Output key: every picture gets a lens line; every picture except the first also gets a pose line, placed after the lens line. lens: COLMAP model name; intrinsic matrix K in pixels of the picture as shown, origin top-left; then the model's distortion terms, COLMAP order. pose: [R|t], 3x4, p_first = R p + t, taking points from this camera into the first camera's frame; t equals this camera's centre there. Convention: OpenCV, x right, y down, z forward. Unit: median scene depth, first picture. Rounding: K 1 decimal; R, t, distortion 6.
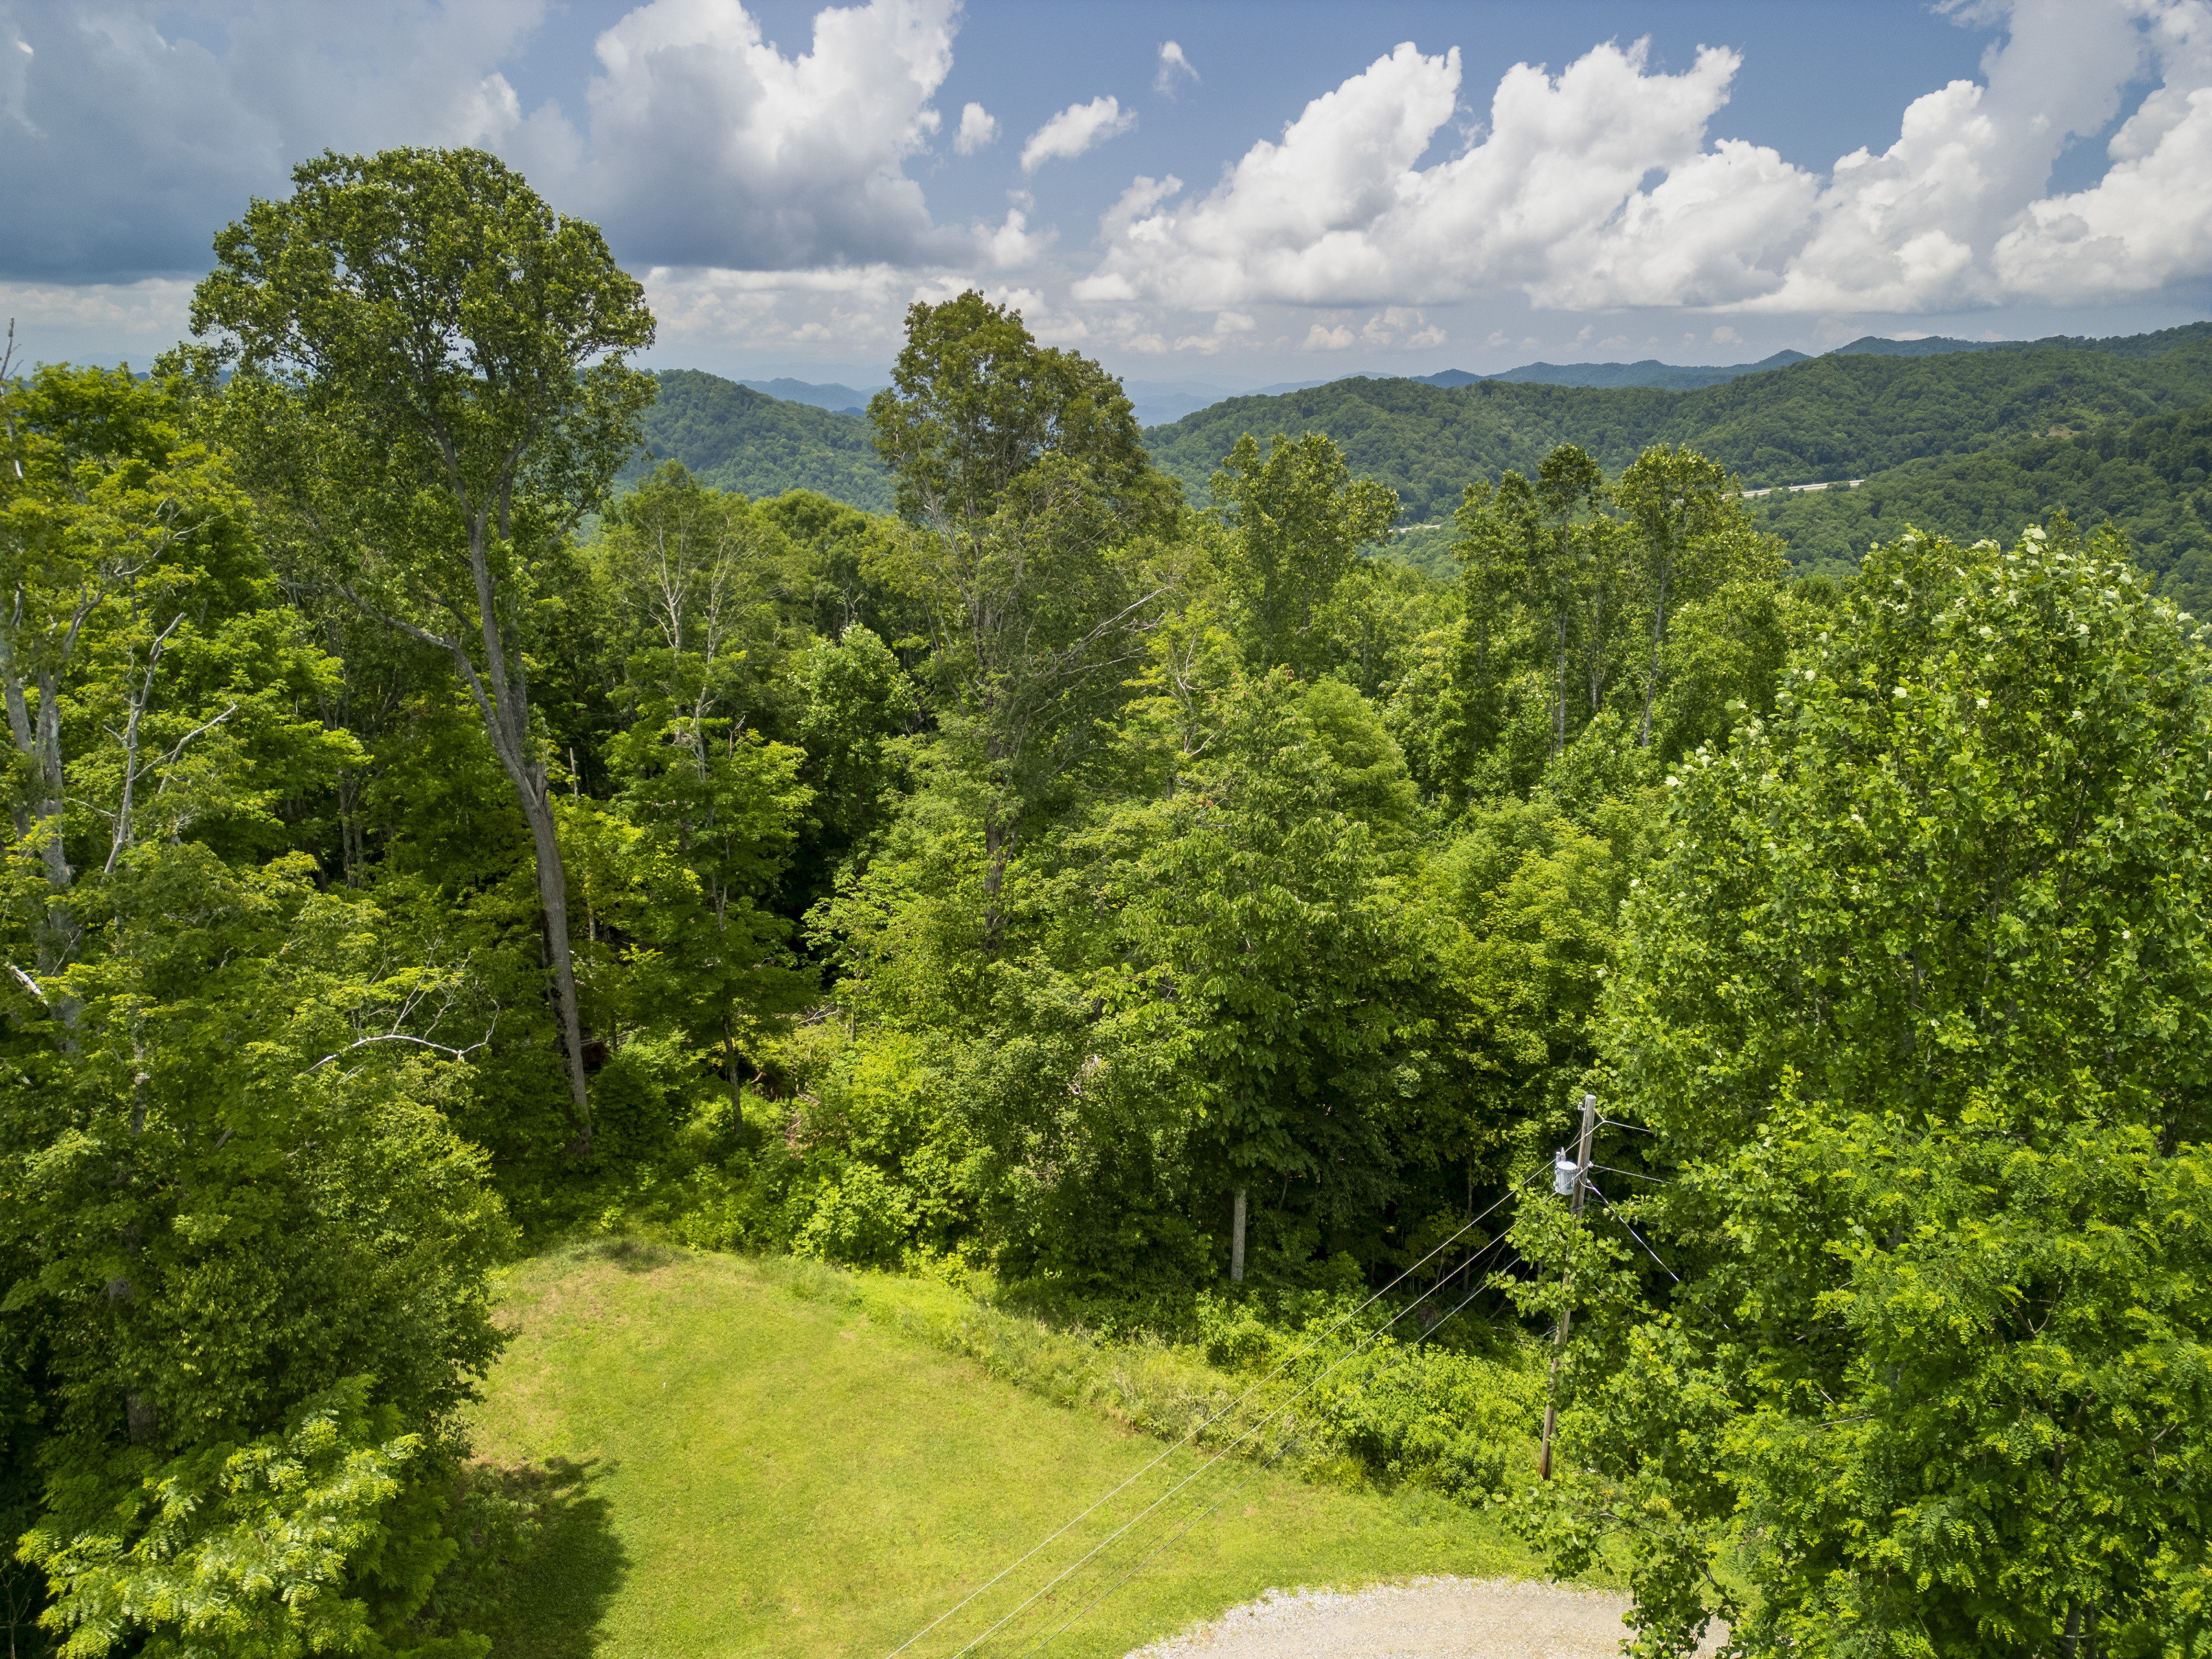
lens RADIAL K [[1528.4, 0, 1106.0], [0, 1528.4, 829.5], [0, 0, 1]] dist [0.152420, -0.214104]
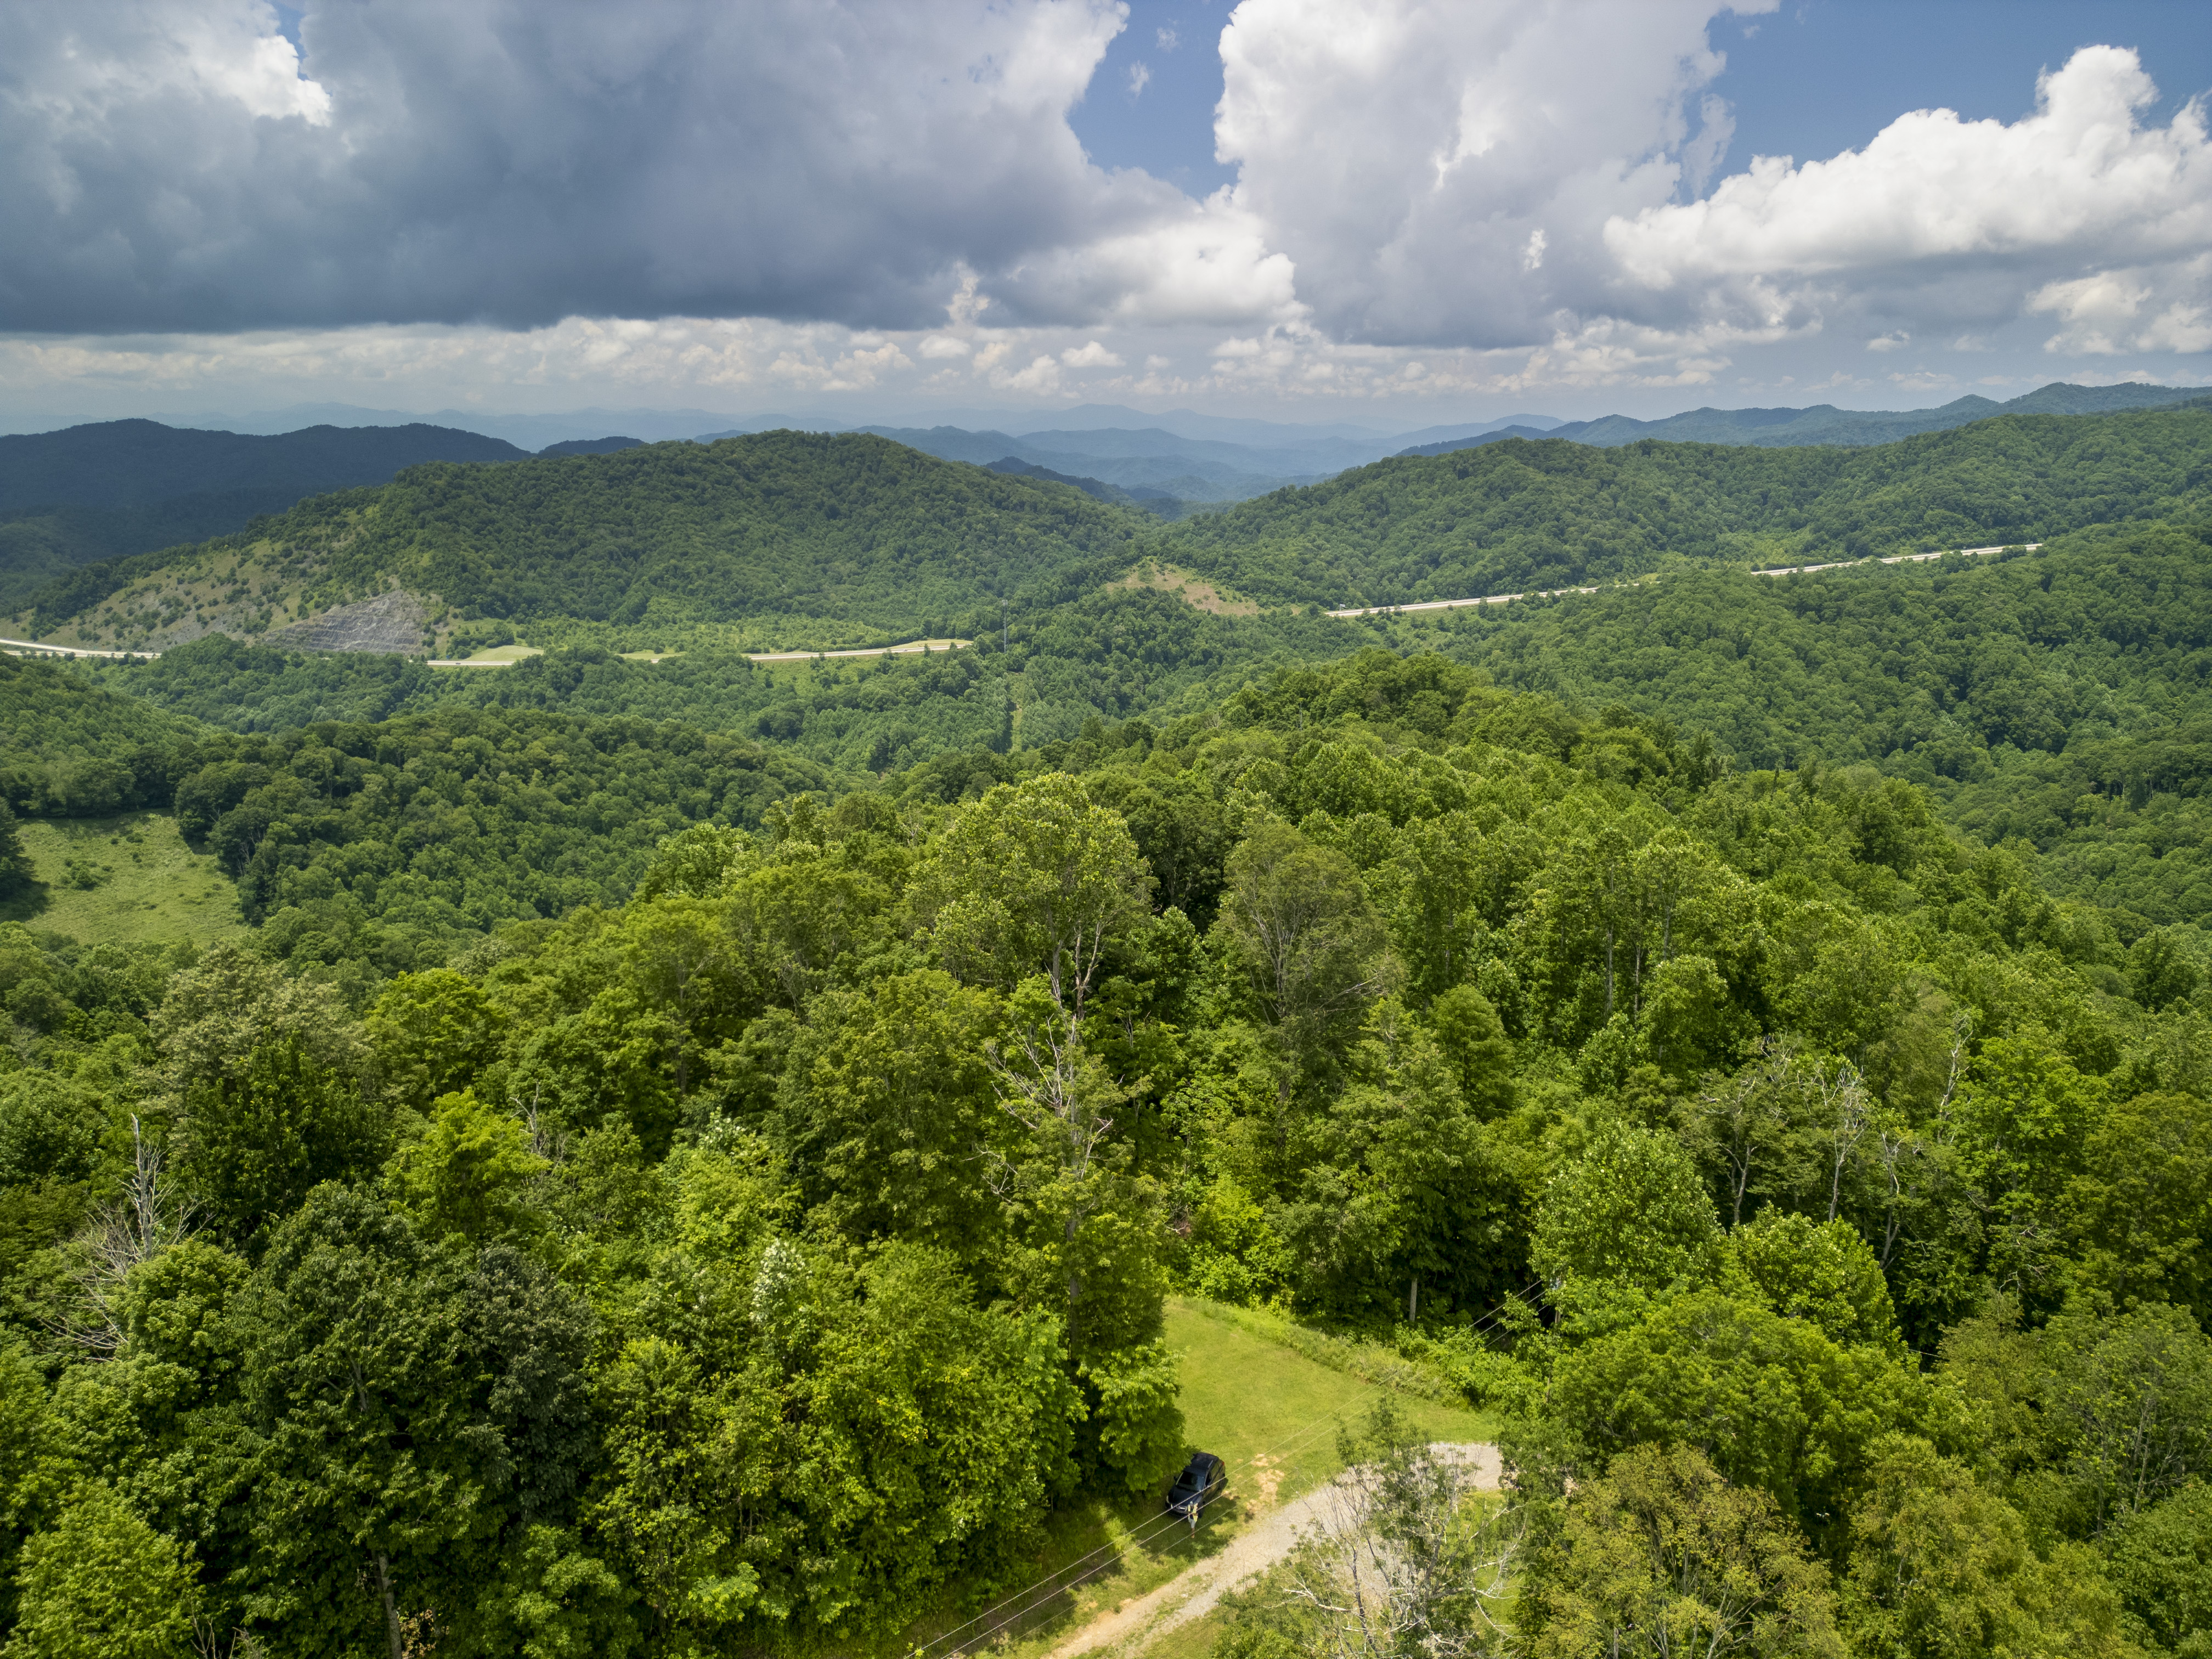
lens RADIAL K [[1523.8, 0, 1104.8], [0, 1523.8, 852.8], [0, 0, 1]] dist [0.107841, -0.115752]
pose [[0.995341, 0.019456, -0.094436, -0.140393], [-0.020679, 0.999714, -0.011981, -0.300629], [0.094176, 0.013878, 0.995459, -1.100203]]
